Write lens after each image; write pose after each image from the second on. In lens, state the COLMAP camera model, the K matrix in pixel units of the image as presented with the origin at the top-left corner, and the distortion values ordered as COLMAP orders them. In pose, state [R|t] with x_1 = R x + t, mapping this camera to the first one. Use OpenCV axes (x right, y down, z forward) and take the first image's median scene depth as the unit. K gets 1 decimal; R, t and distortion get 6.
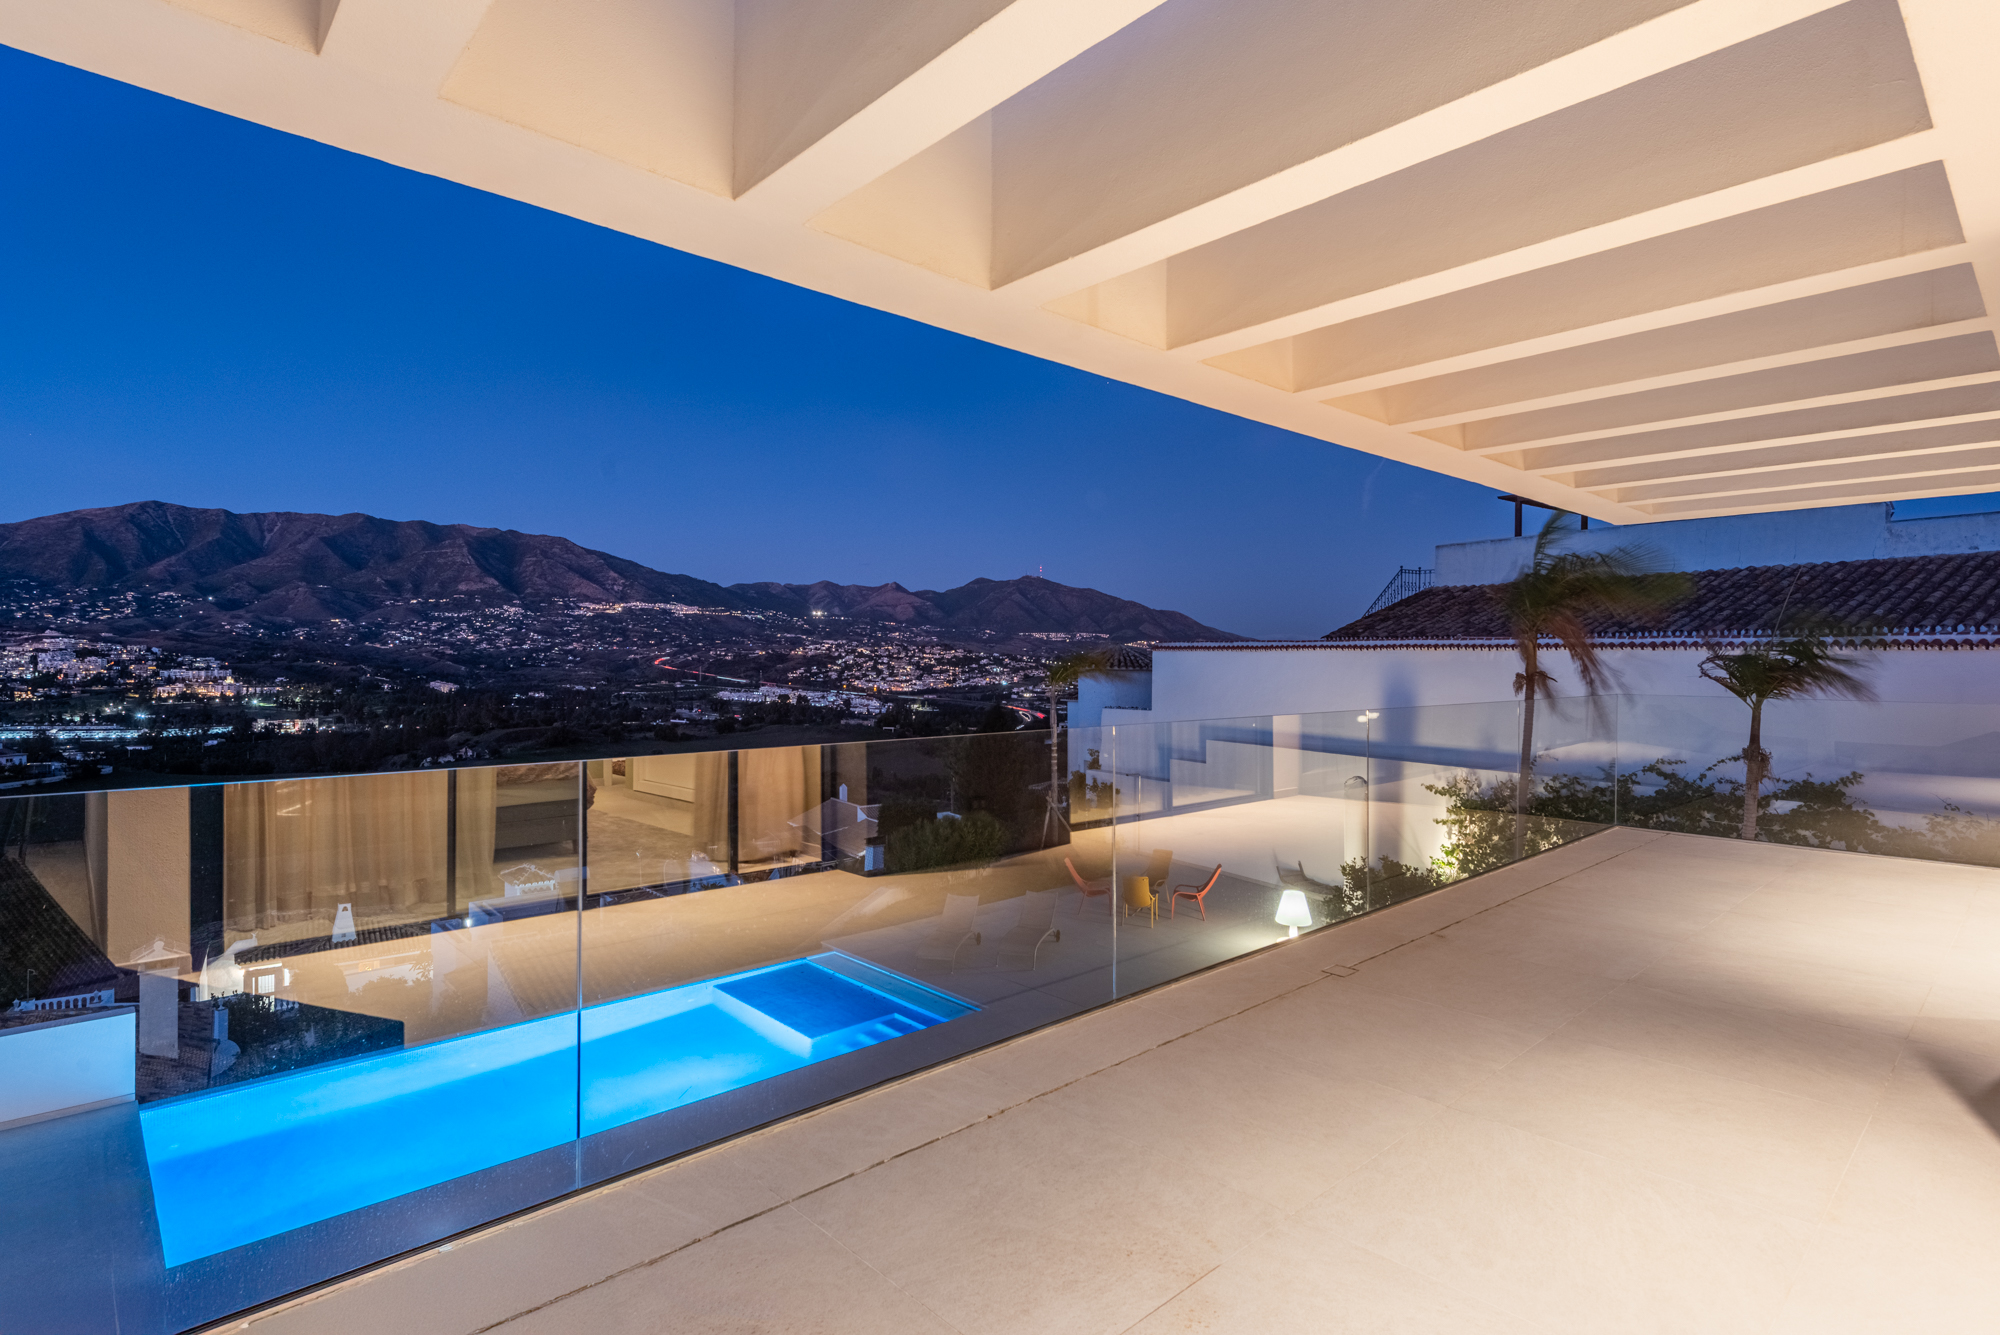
lens RADIAL K [[990.5, 0, 1007.1], [0, 990.5, 672.8], [0, 0, 1]] dist [0.014480, -0.005899]
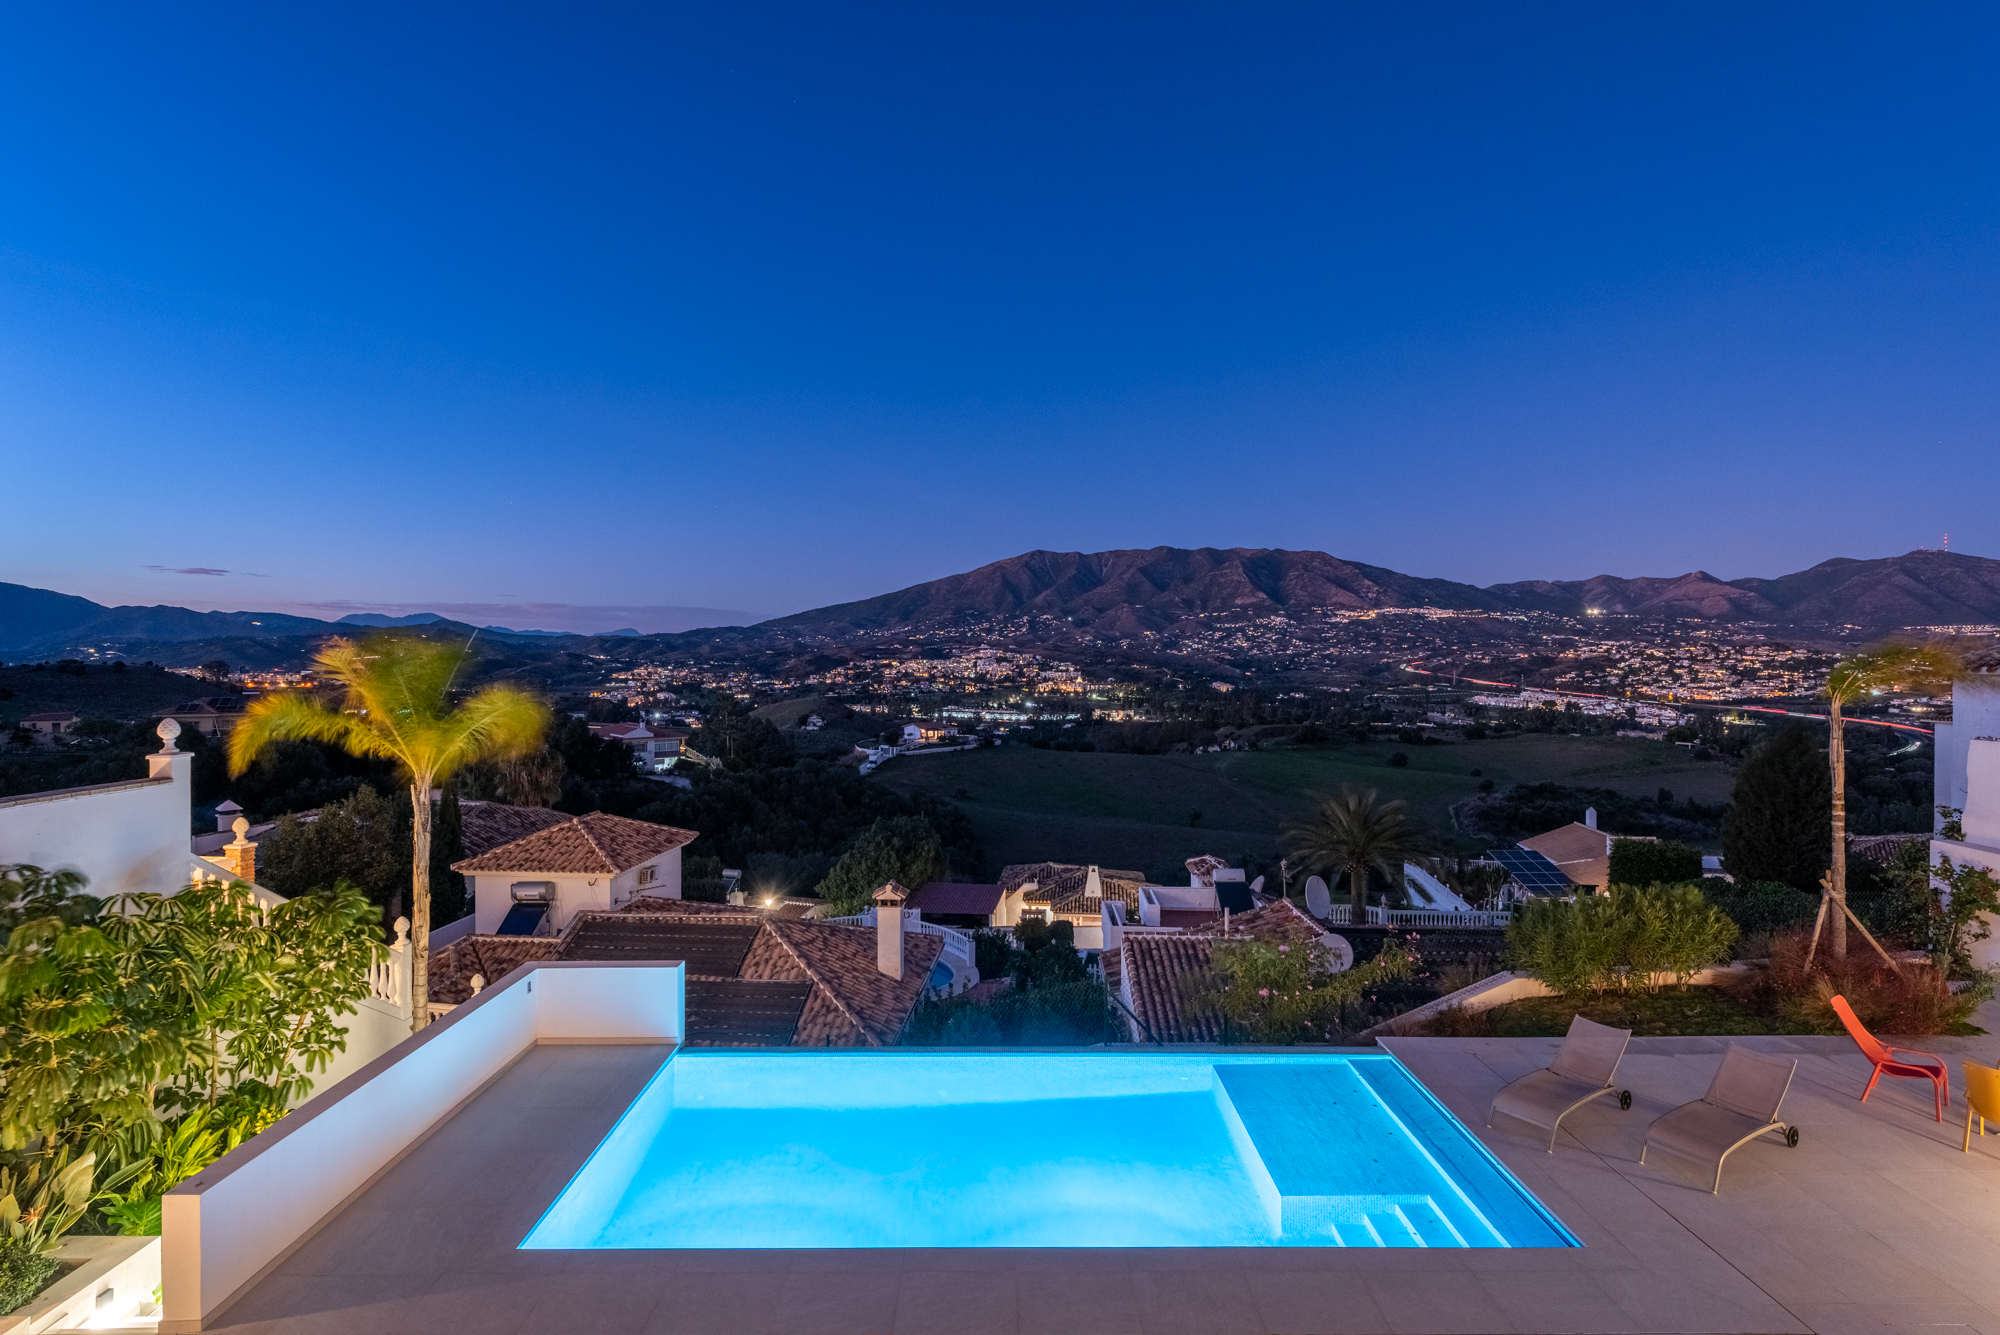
lens RADIAL K [[945.1, 0, 1001.9], [0, 945.1, 681.6], [0, 0, 1]] dist [0.015290, -0.007237]
pose [[0.734356, 0.010651, -0.678681, 0.036175], [-0.006677, 0.999942, 0.008467, 0.000382], [0.678731, -0.001686, 0.734385, 0.122938]]
